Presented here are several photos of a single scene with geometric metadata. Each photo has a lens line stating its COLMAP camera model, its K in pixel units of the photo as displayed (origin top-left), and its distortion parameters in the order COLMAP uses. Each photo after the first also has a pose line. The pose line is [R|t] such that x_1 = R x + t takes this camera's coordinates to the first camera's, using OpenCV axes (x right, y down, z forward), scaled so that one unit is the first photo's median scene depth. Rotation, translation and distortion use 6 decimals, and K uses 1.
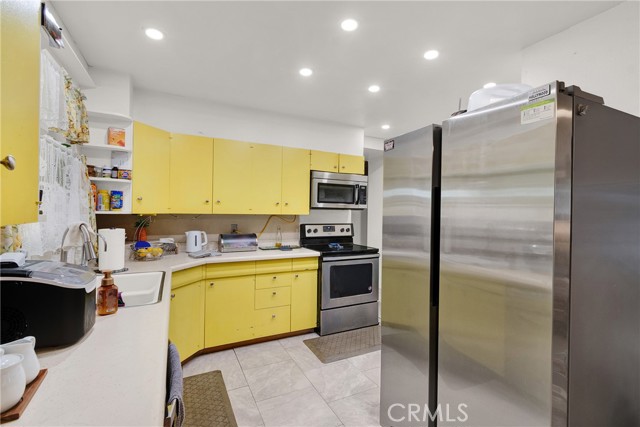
lens RADIAL K [[283.4, 0, 321.7], [0, 283.4, 212.7], [0, 0, 1]] dist [0.001507, -0.000112]
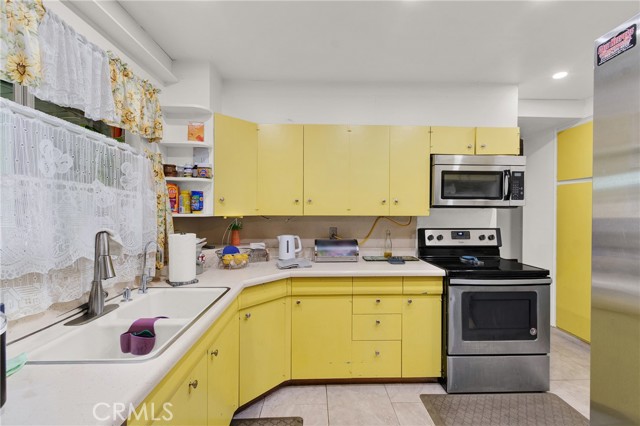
lens RADIAL K [[283.4, 0, 321.7], [0, 283.4, 212.2], [0, 0, 1]] dist [0.001507, -0.000112]
pose [[0.903924, -0.008484, -0.427610, 0.018344], [0.008388, 0.999963, -0.002109, -0.003268], [0.427612, -0.001681, 0.903961, 0.246831]]
